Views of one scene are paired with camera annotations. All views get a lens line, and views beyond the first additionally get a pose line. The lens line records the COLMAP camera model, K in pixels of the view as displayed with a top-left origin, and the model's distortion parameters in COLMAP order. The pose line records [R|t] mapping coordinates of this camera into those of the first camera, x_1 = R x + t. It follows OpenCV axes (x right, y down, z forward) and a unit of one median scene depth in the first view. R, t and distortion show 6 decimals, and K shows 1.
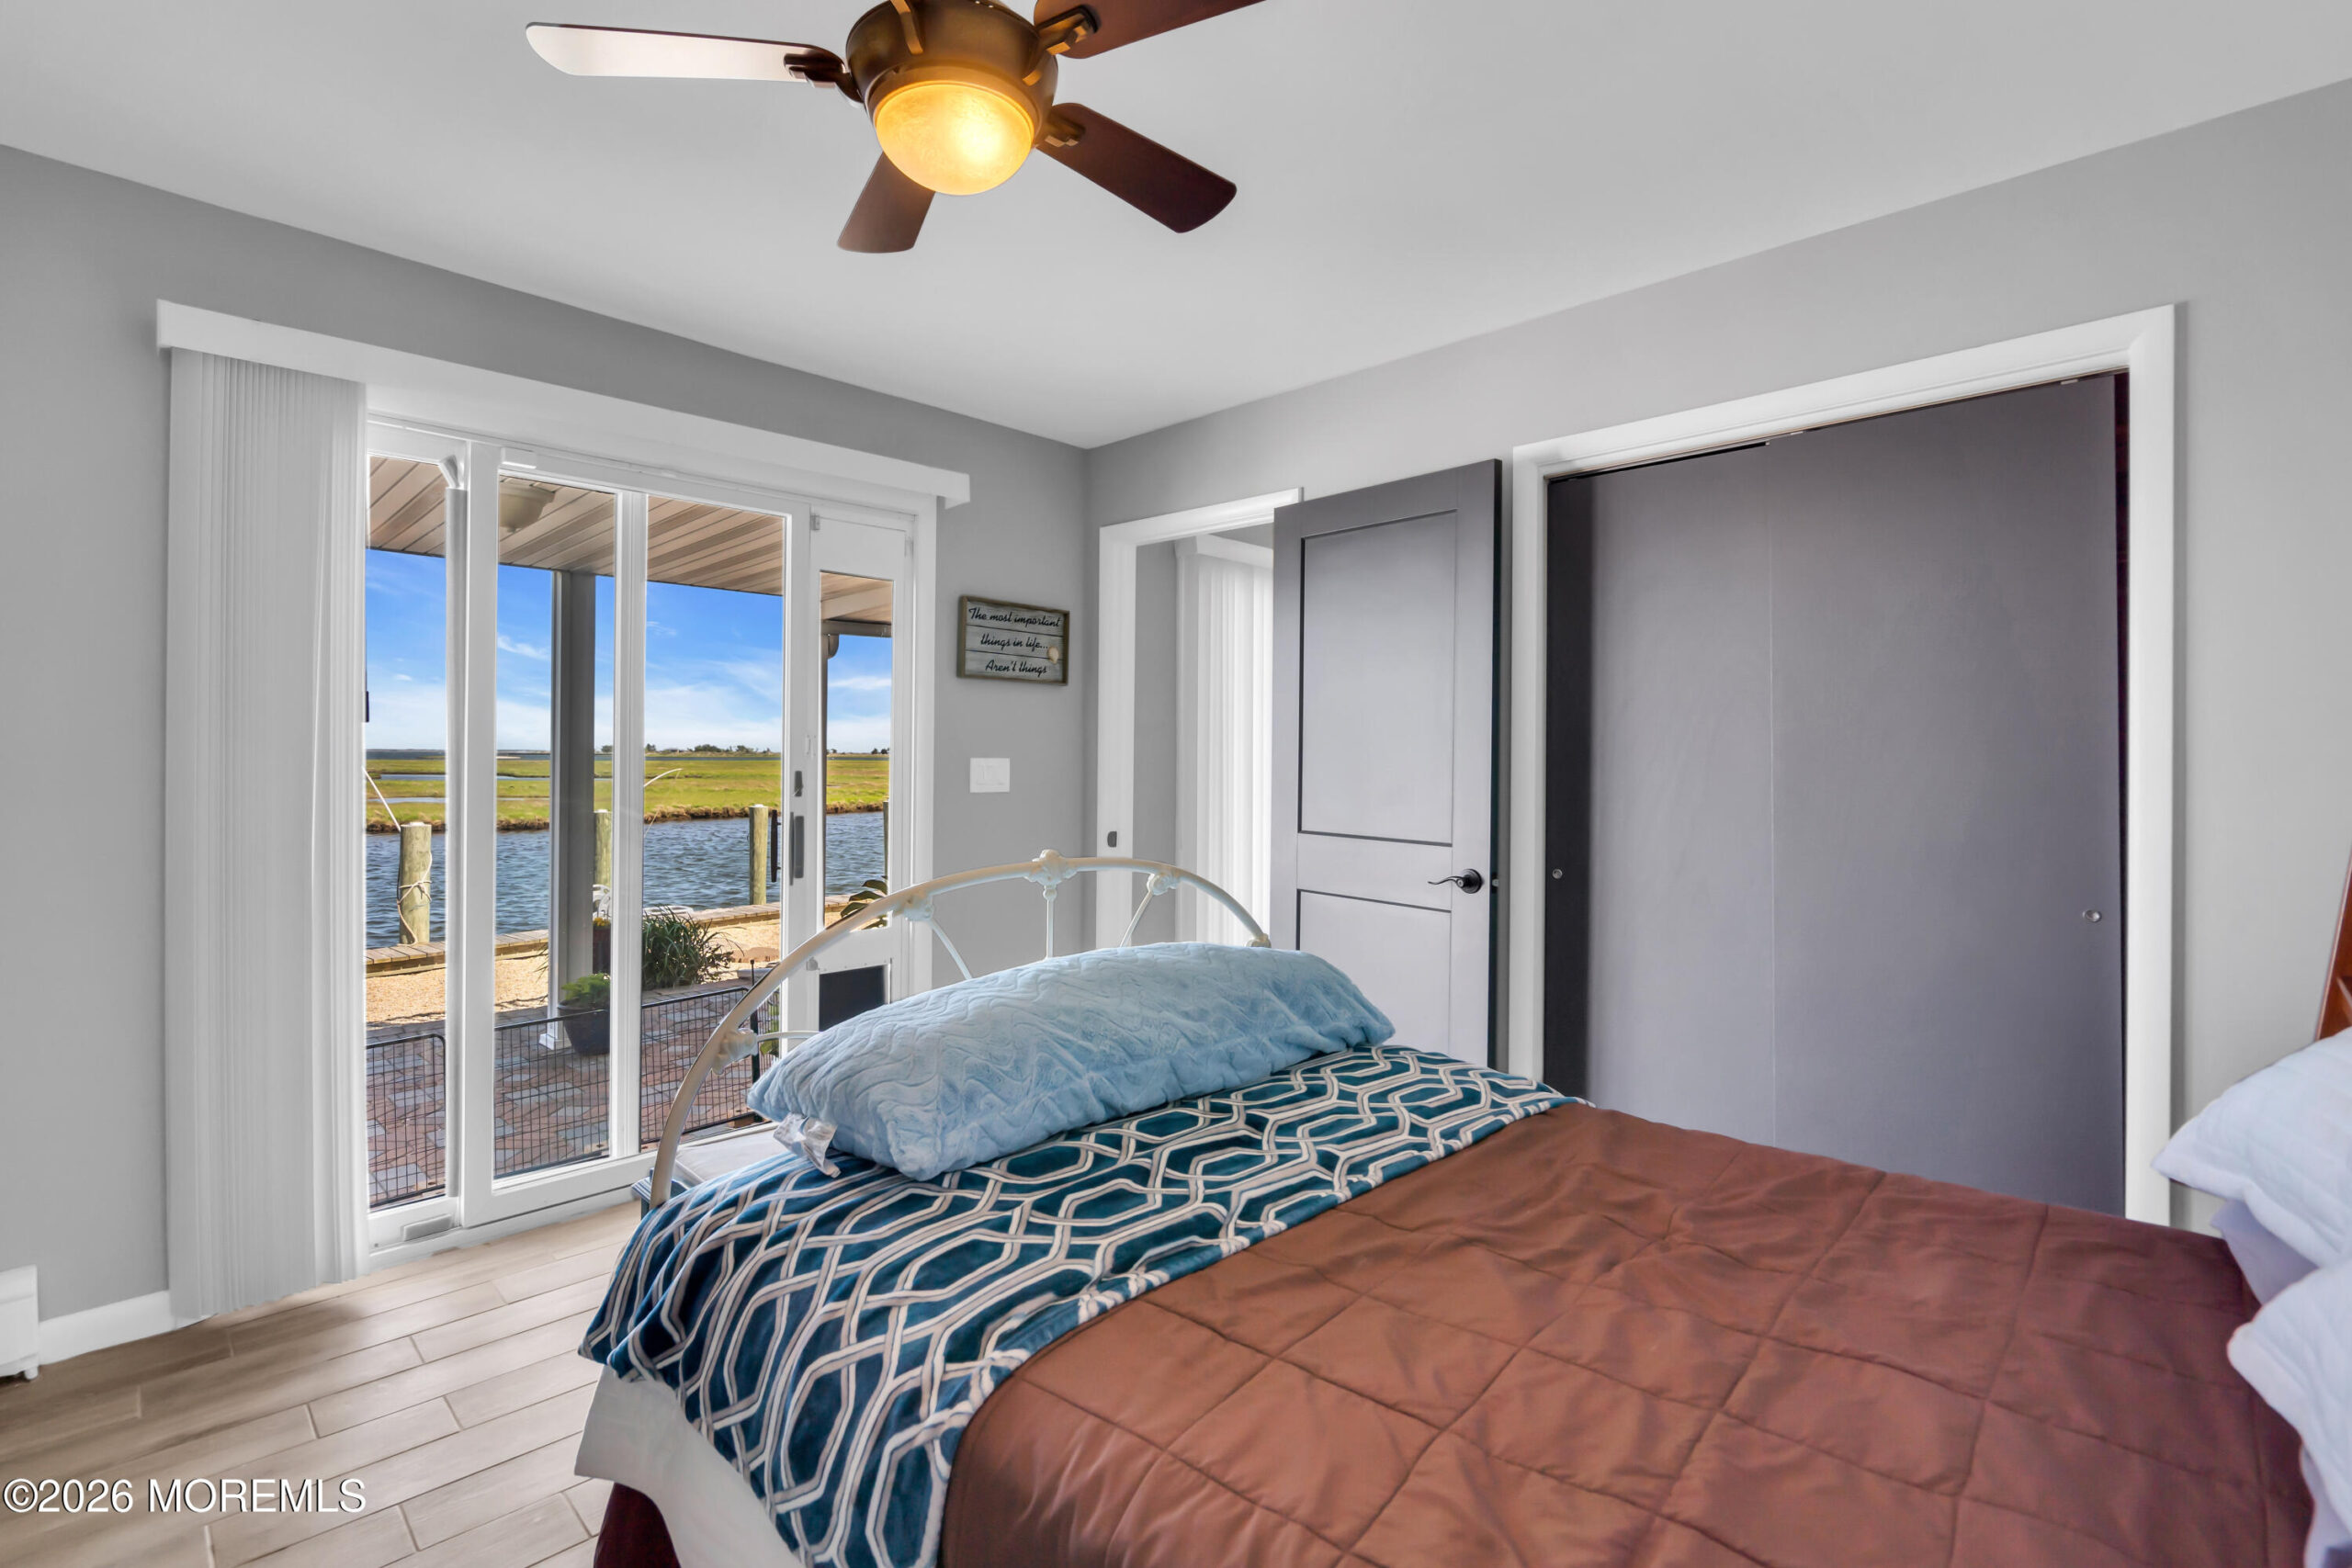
lens RADIAL K [[1083.5, 0, 1121.3], [0, 1083.5, 745.8], [0, 0, 1]] dist [-0.002300, 0.000291]
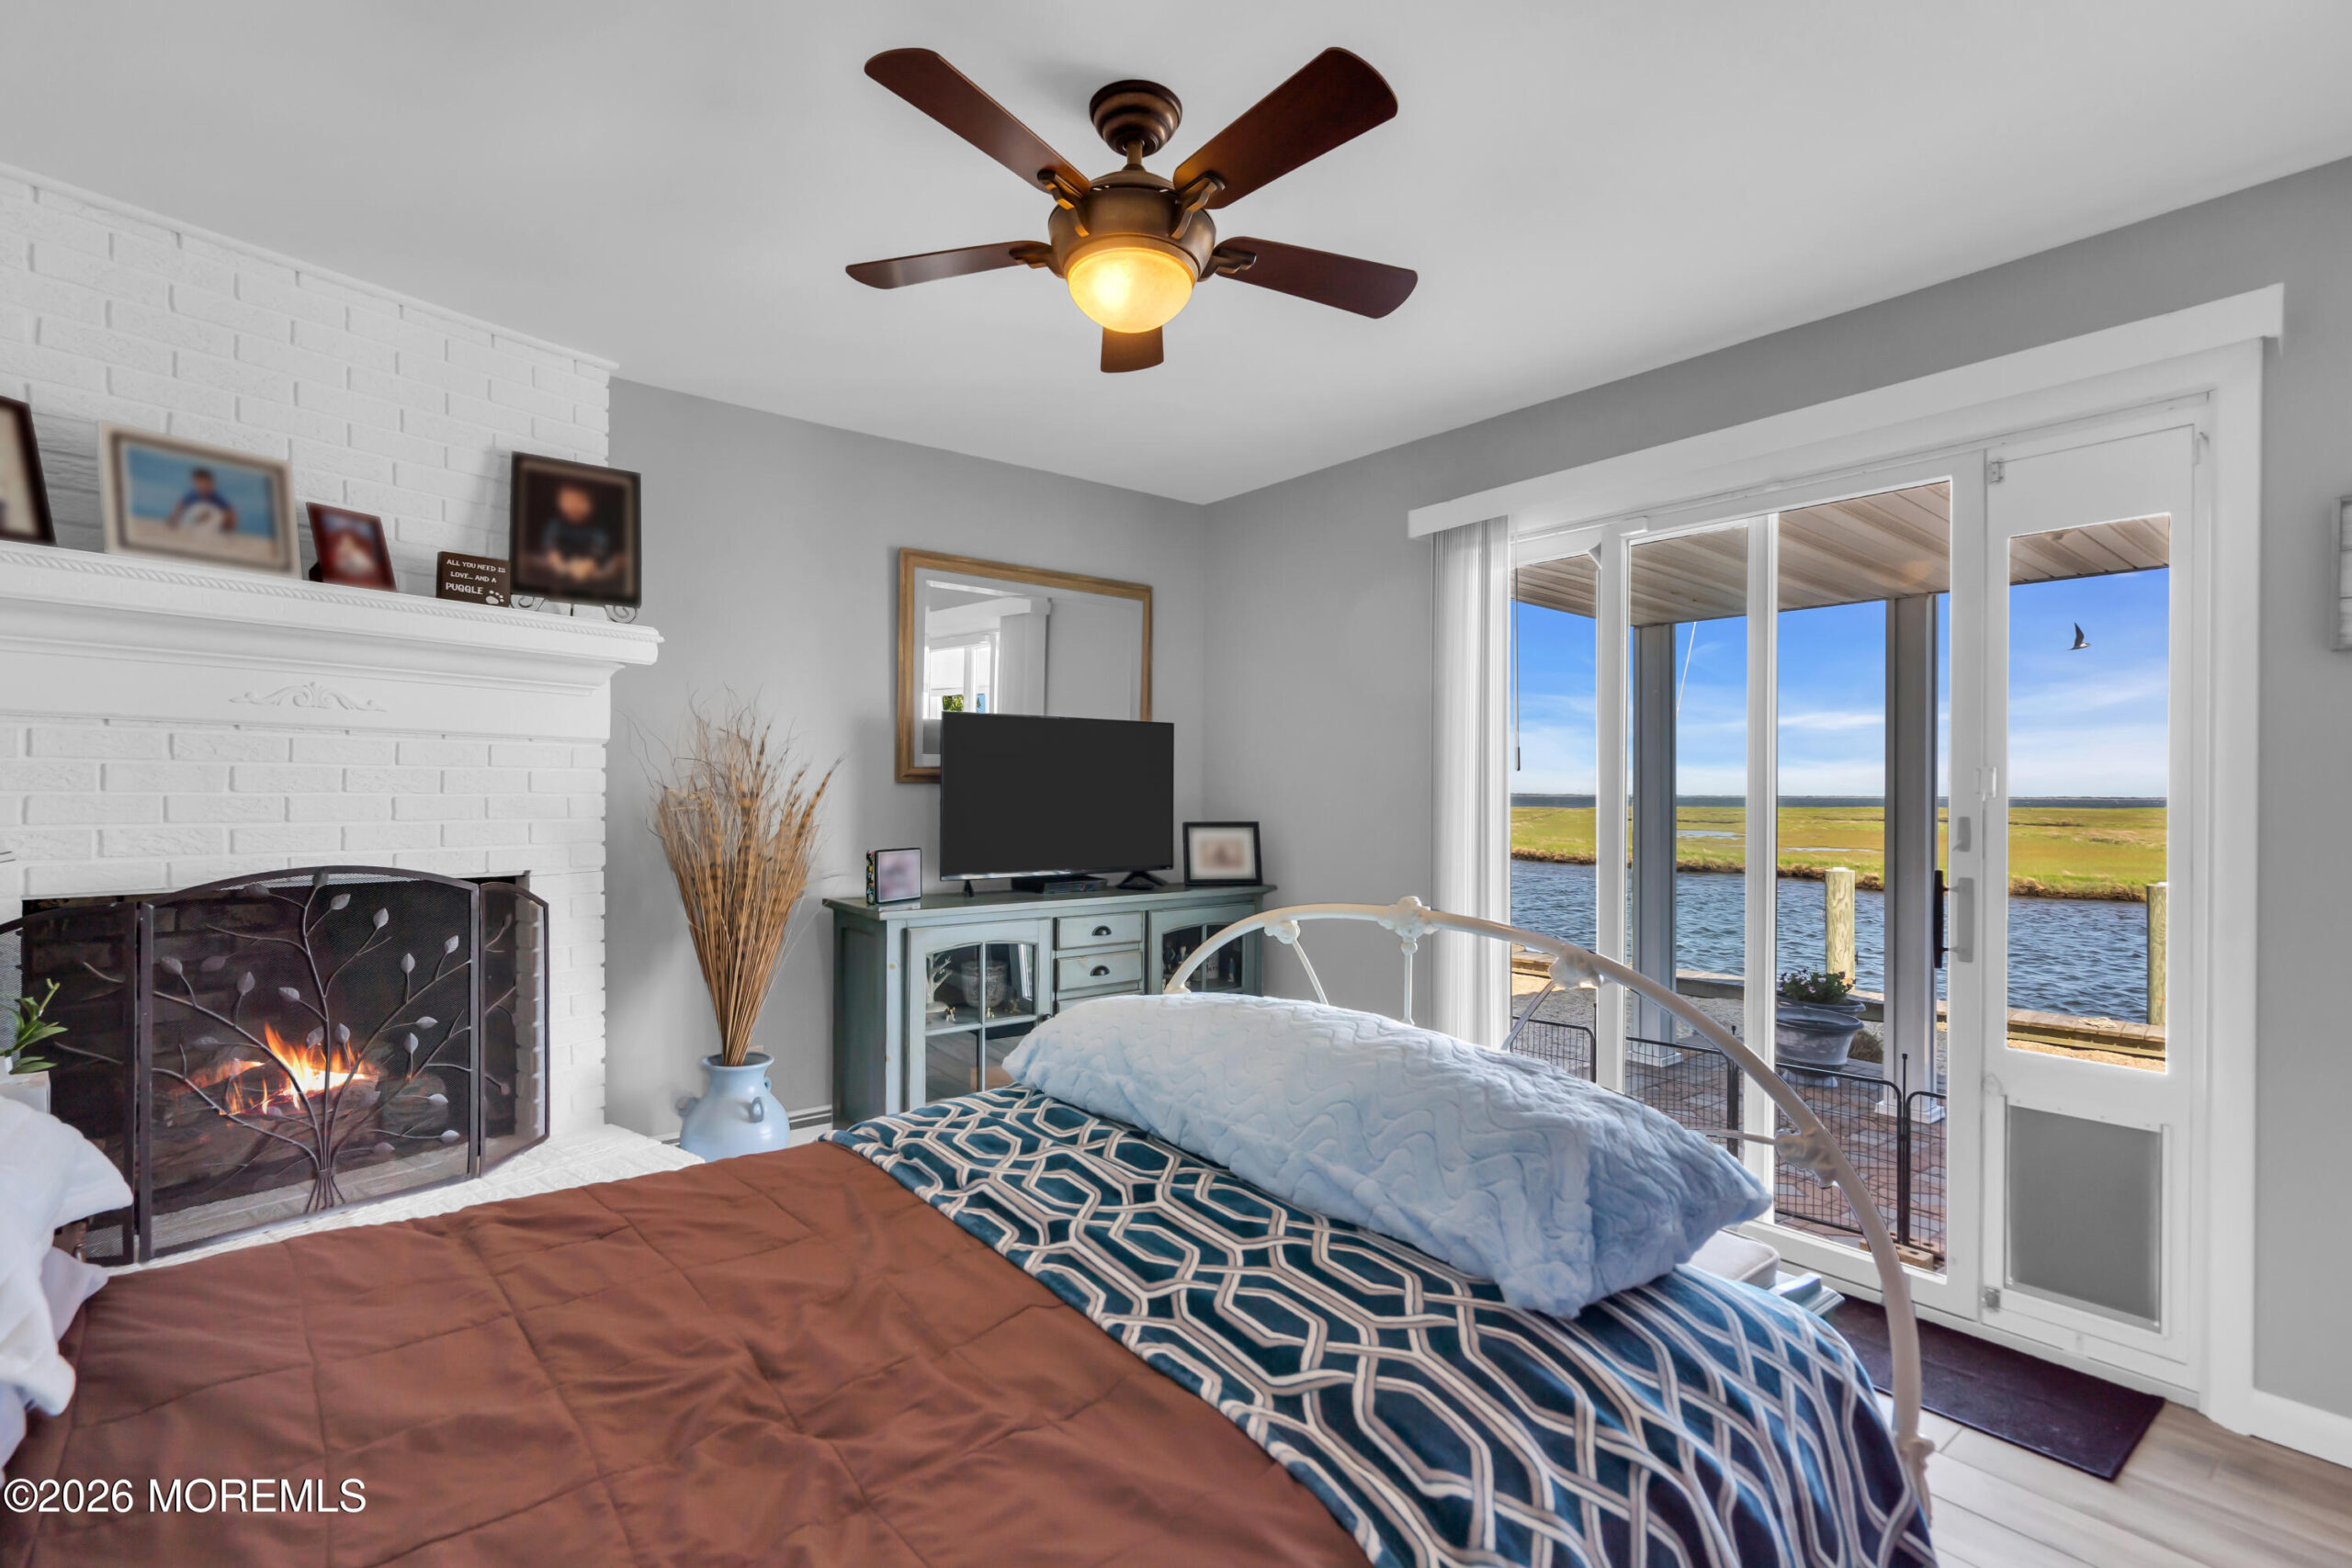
lens RADIAL K [[1083.5, 0, 1170.8], [0, 1083.5, 792.7], [0, 0, 1]] dist [-0.002300, 0.000291]
pose [[-0.099720, -0.010981, -0.994955, 0.631430], [0.000766, 0.999938, -0.011113, 0.017964], [0.995015, -0.001871, -0.099705, 0.693804]]
